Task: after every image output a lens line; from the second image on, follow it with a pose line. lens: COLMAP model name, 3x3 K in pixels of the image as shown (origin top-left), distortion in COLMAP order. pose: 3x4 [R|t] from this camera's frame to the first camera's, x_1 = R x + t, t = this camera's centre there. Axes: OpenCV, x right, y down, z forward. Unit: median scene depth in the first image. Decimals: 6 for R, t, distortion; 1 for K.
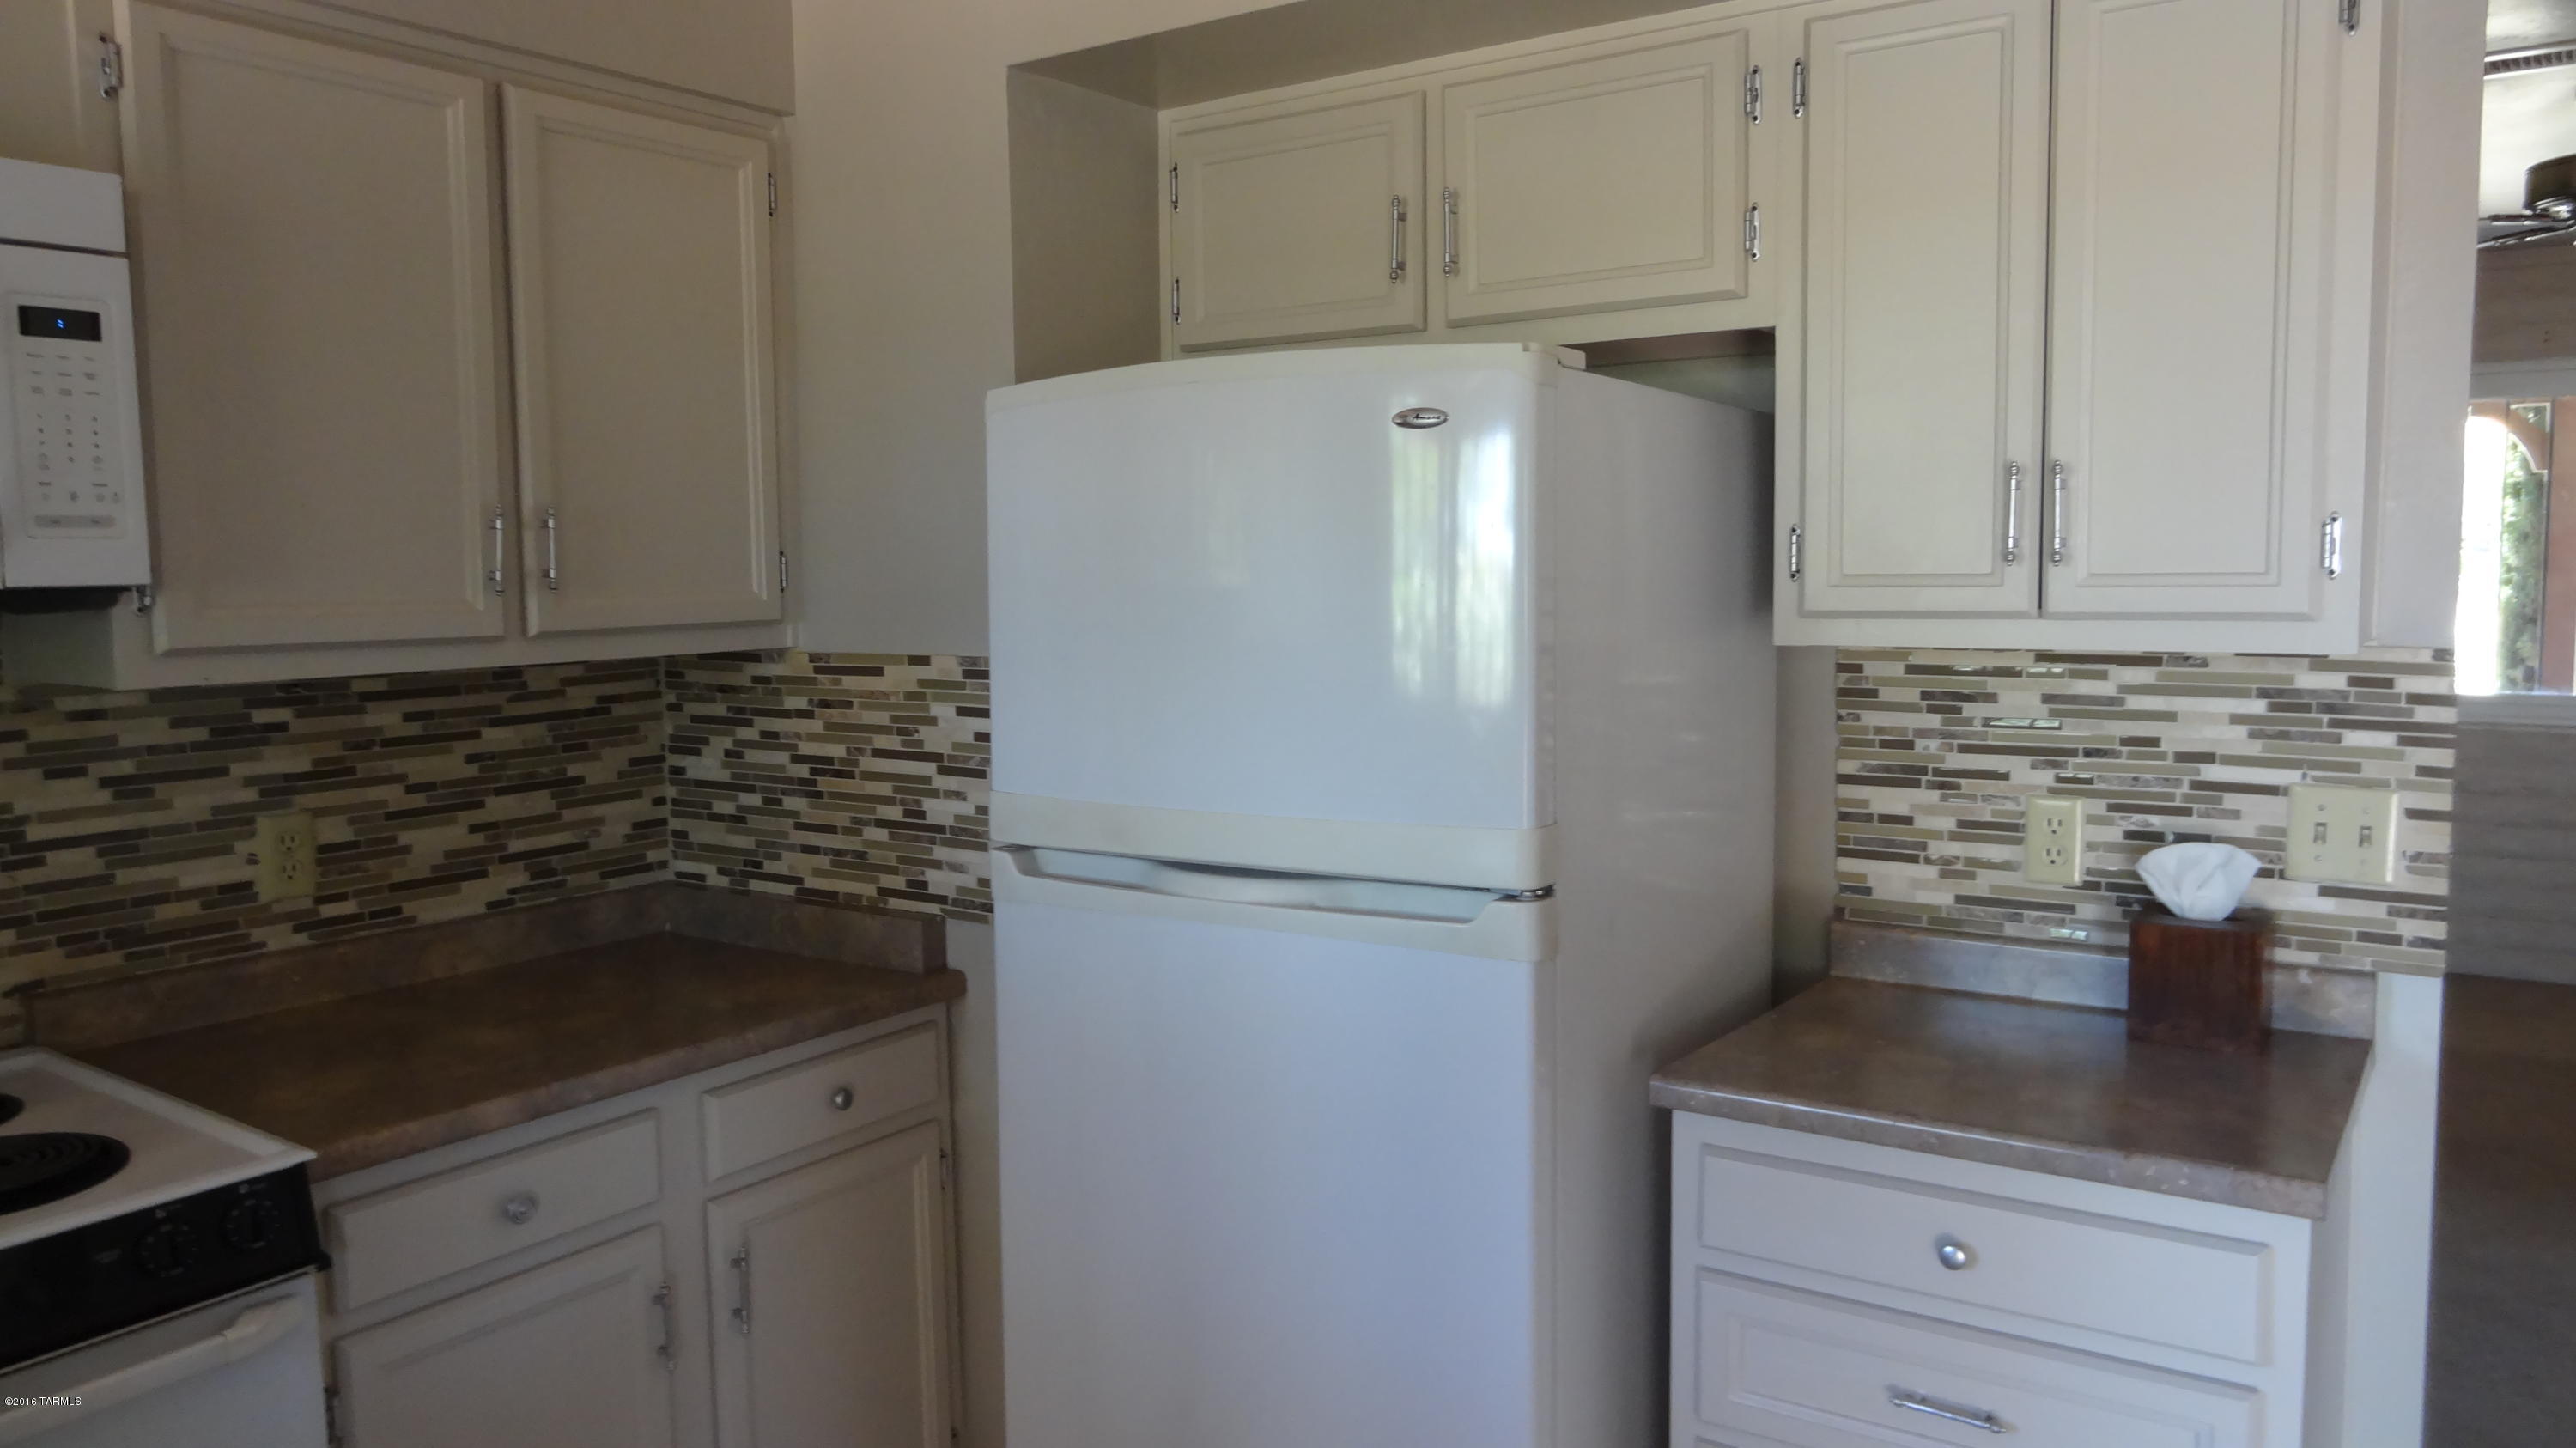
lens RADIAL K [[1777.7, 0, 1296.2], [0, 1777.7, 716.1], [0, 0, 1]] dist [-0.013103, 0.012138]
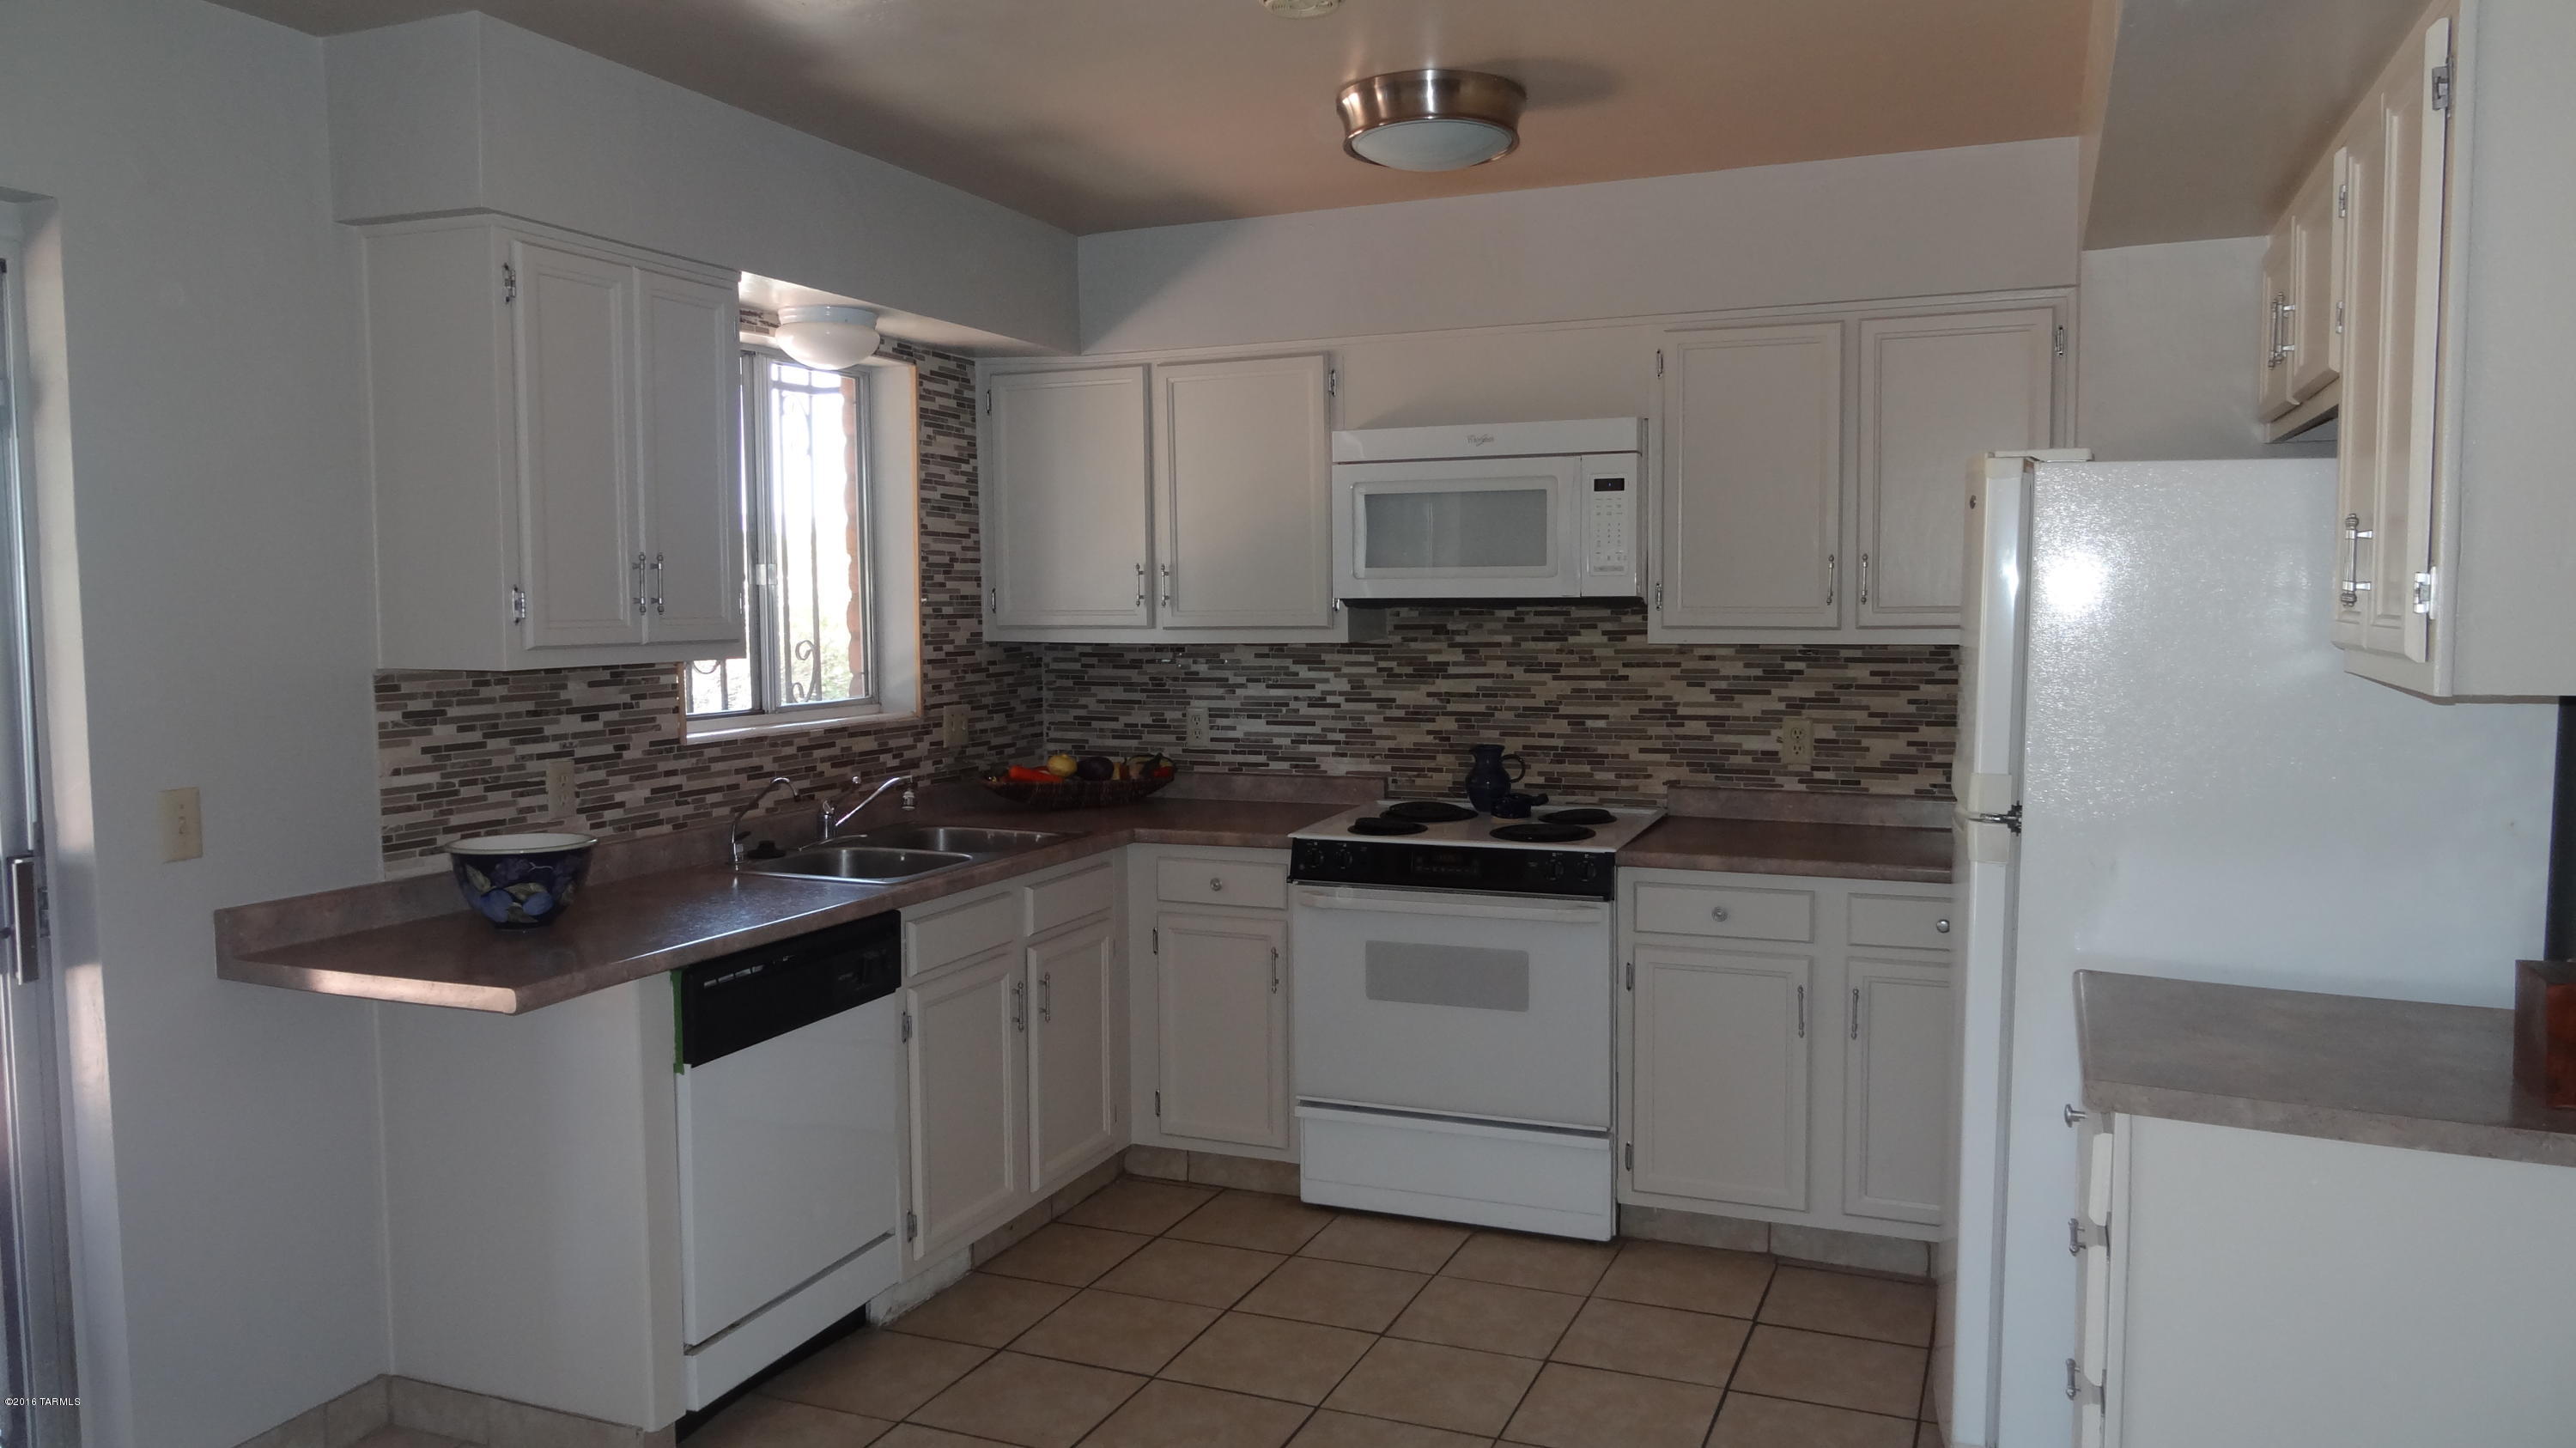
lens RADIAL K [[1777.7, 0, 1297.8], [0, 1777.7, 718.5], [0, 0, 1]] dist [-0.013103, 0.012138]
pose [[0.210721, 0.084259, -0.973908, 1.168455], [-0.081700, 0.994311, 0.068347, -0.030762], [0.974126, 0.065166, 0.216406, 0.081044]]
